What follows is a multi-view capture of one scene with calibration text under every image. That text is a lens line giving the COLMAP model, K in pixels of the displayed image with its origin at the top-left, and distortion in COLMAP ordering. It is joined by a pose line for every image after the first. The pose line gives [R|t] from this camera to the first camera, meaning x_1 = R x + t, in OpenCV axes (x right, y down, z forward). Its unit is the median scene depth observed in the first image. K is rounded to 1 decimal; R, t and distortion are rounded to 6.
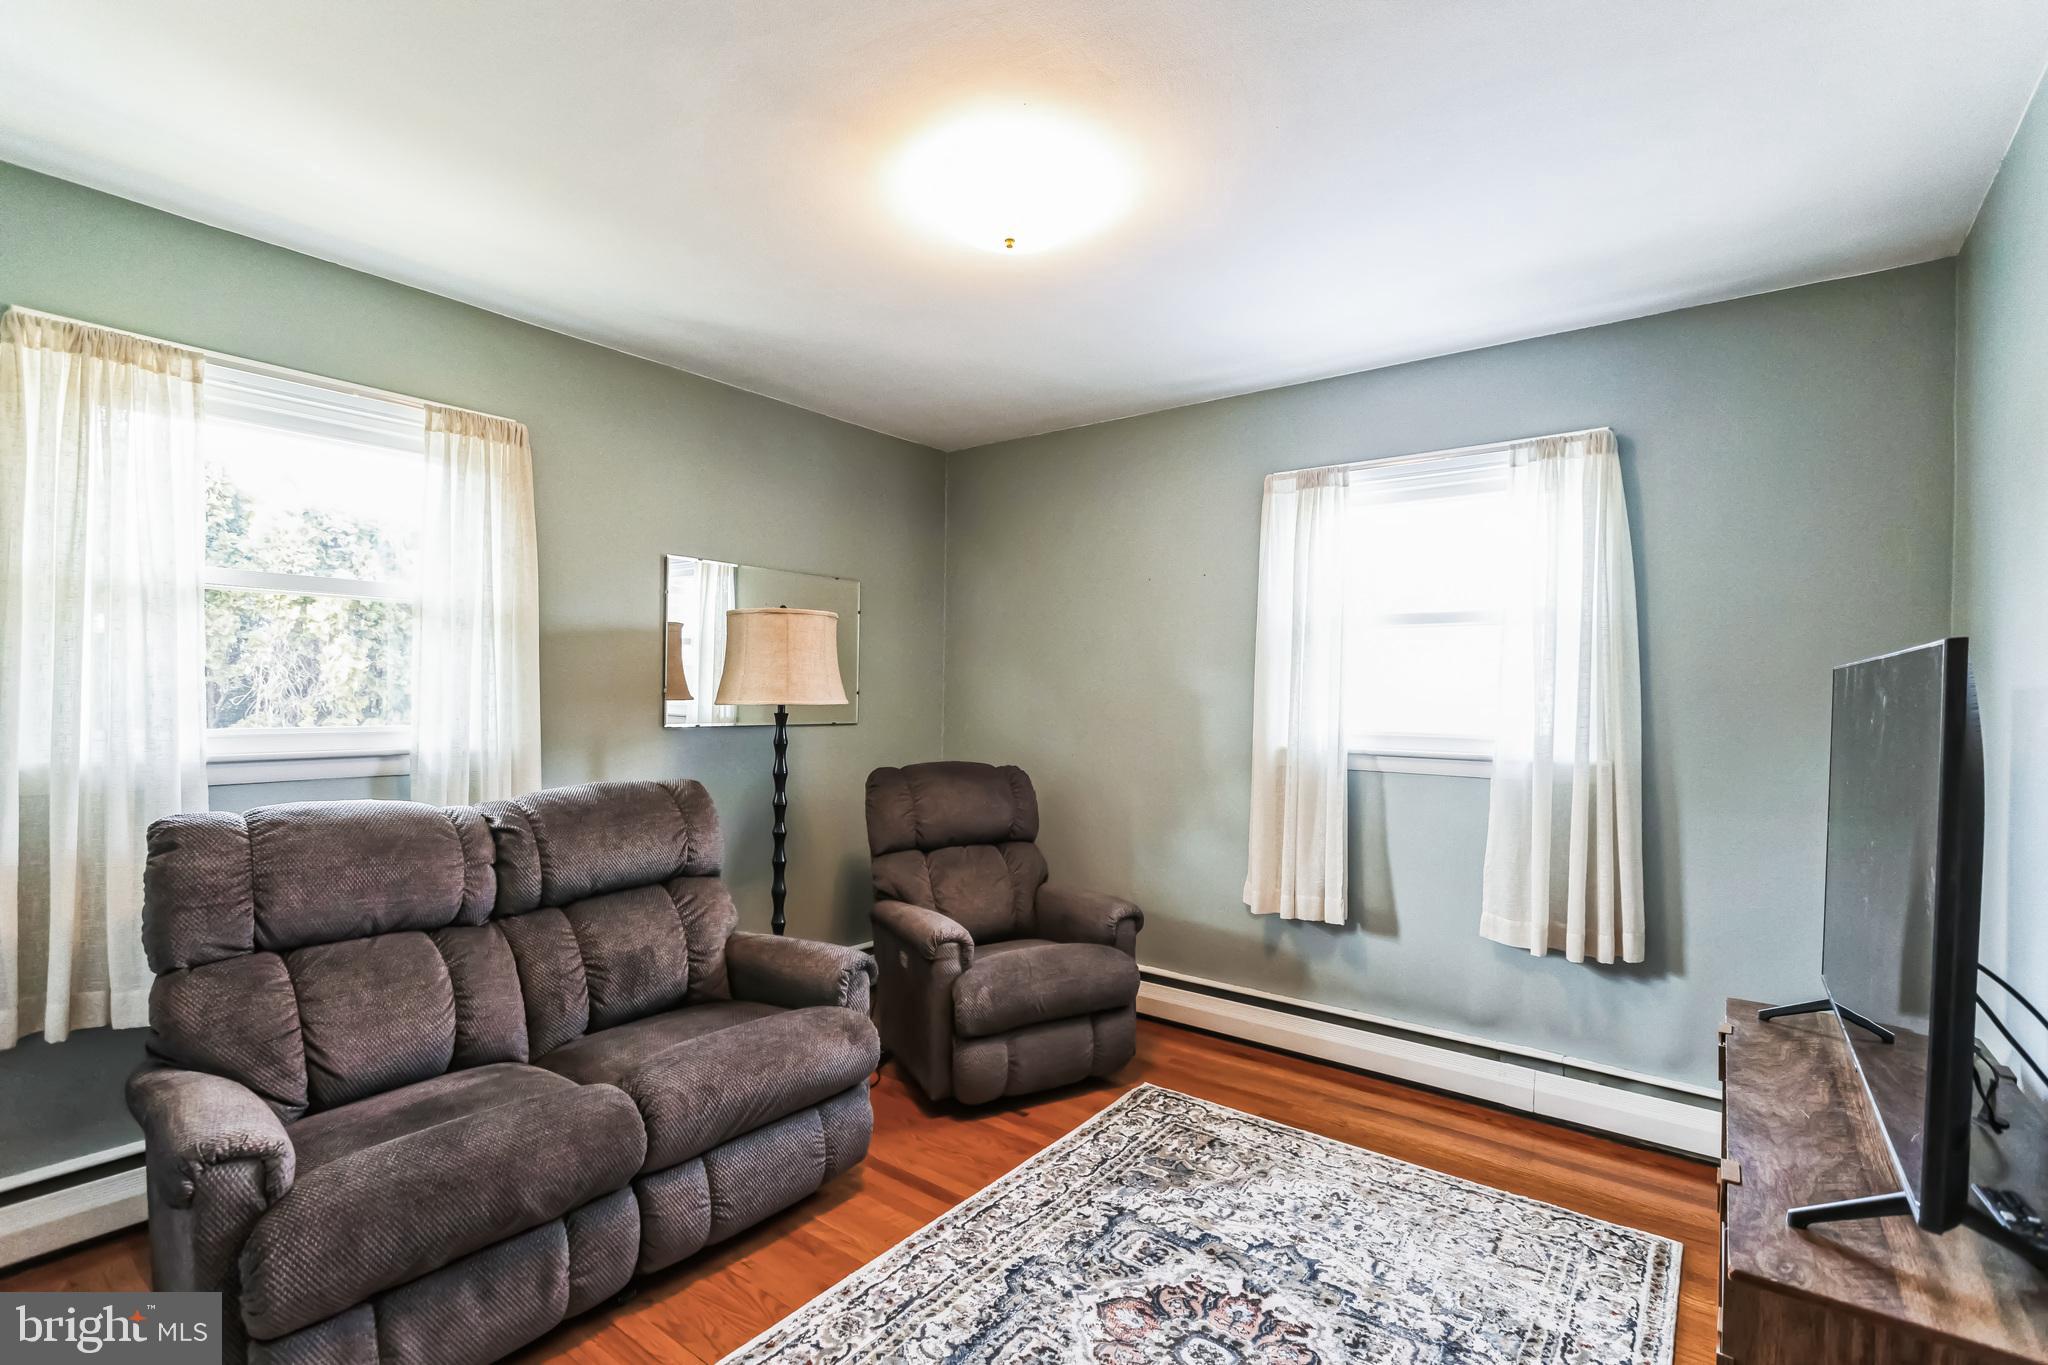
lens RADIAL K [[928.0, 0, 1030.7], [0, 928.0, 701.2], [0, 0, 1]] dist [-0.001050, -0.000141]
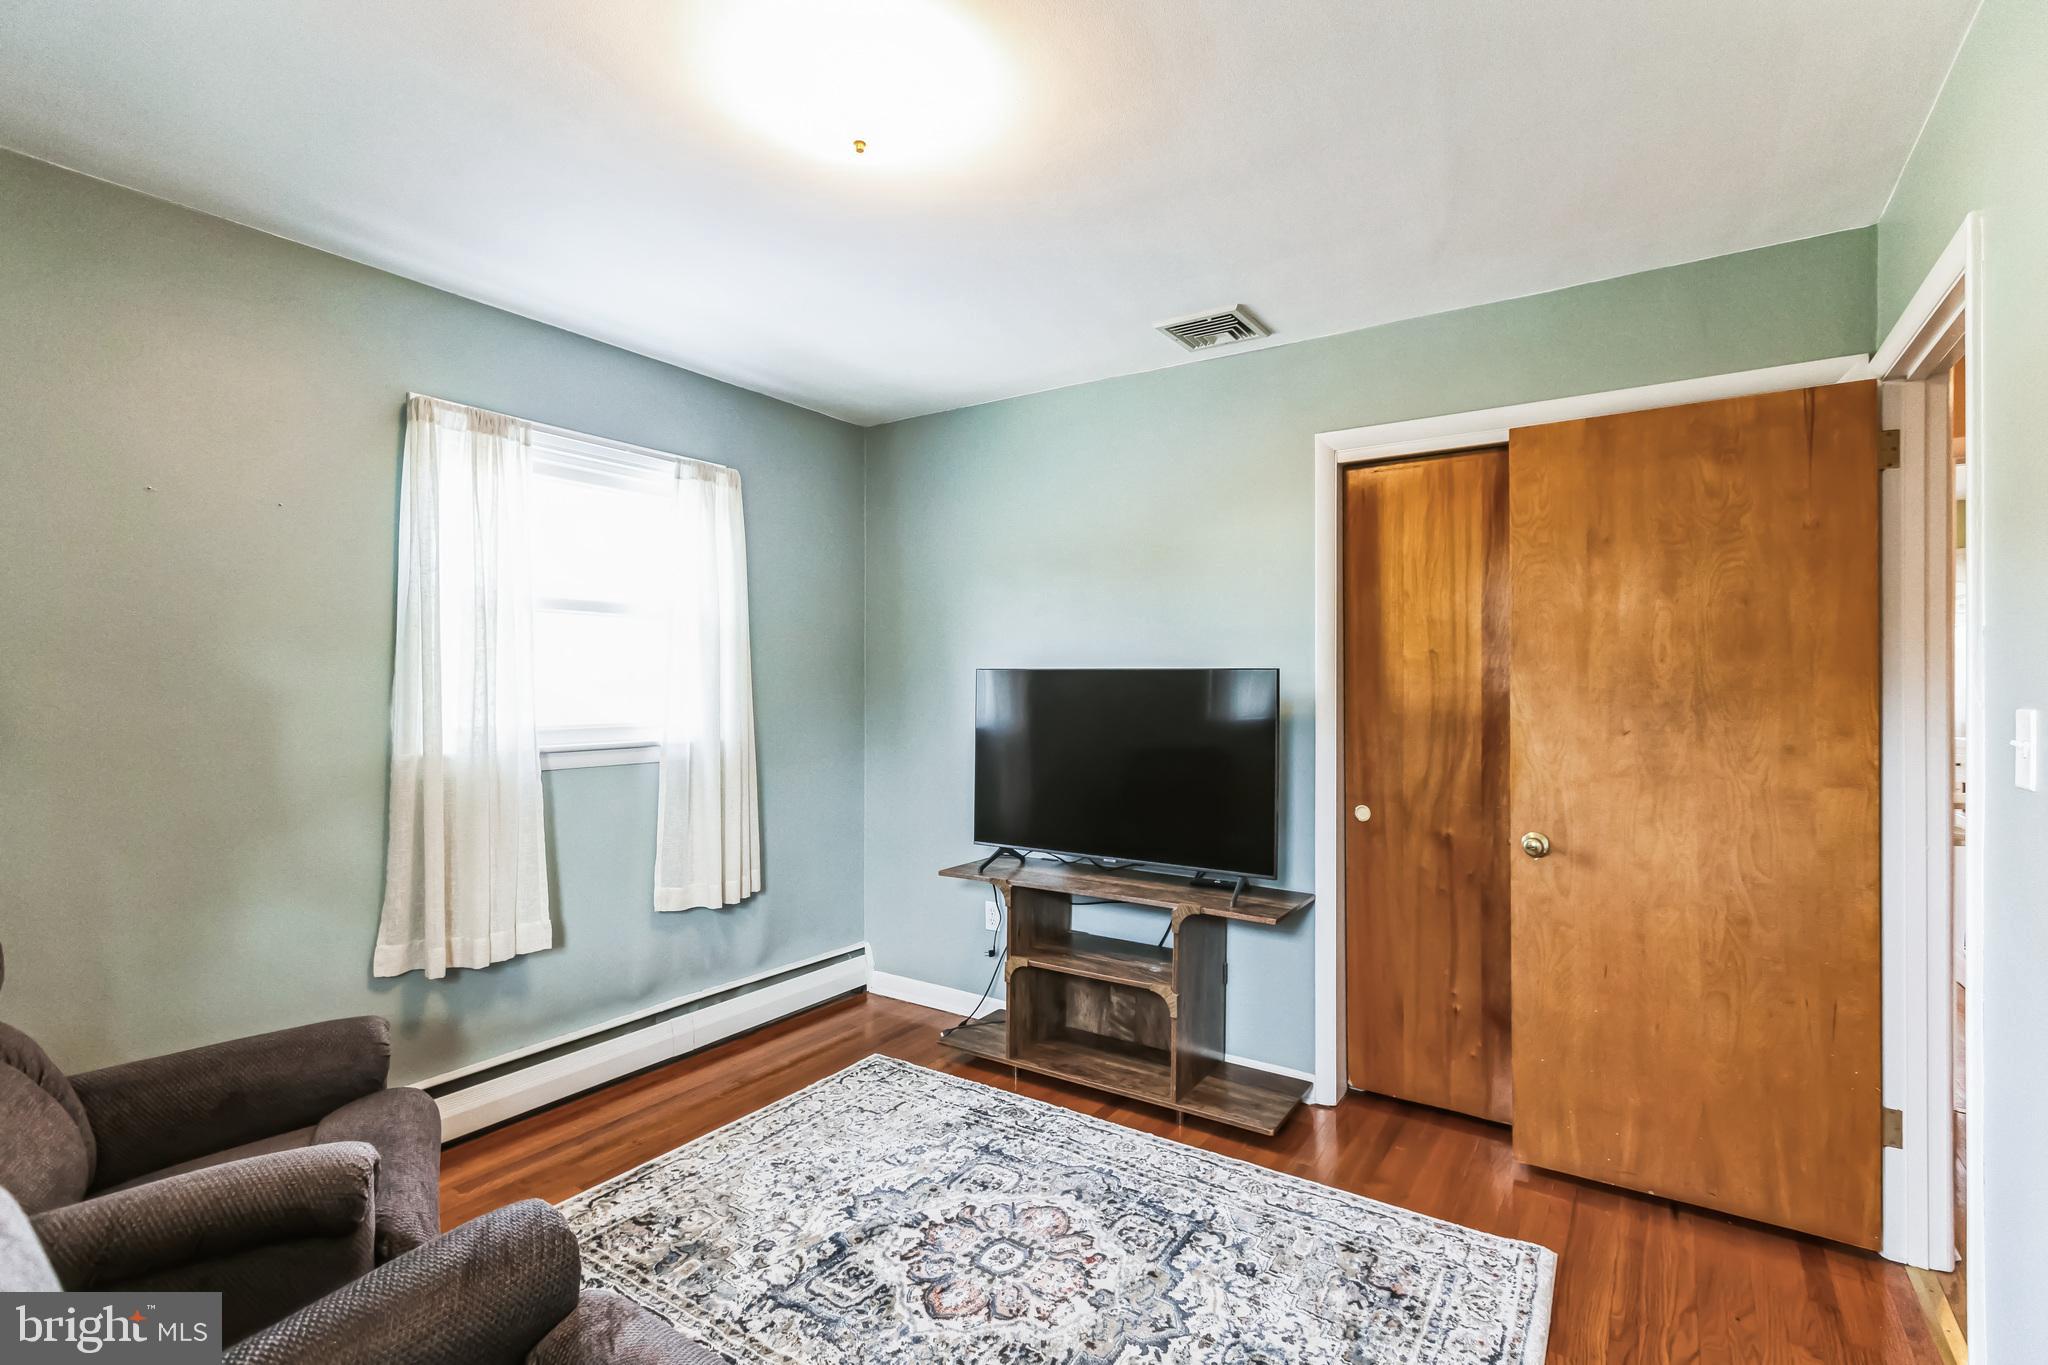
lens RADIAL K [[923.7, 0, 1031.5], [0, 923.7, 678.7], [0, 0, 1]] dist [0.001318, -0.000003]
pose [[-0.049318, -0.009212, 0.998741, -0.663400], [0.001677, 0.999955, 0.009306, -0.025304], [-0.998782, 0.002134, -0.049300, 0.694022]]
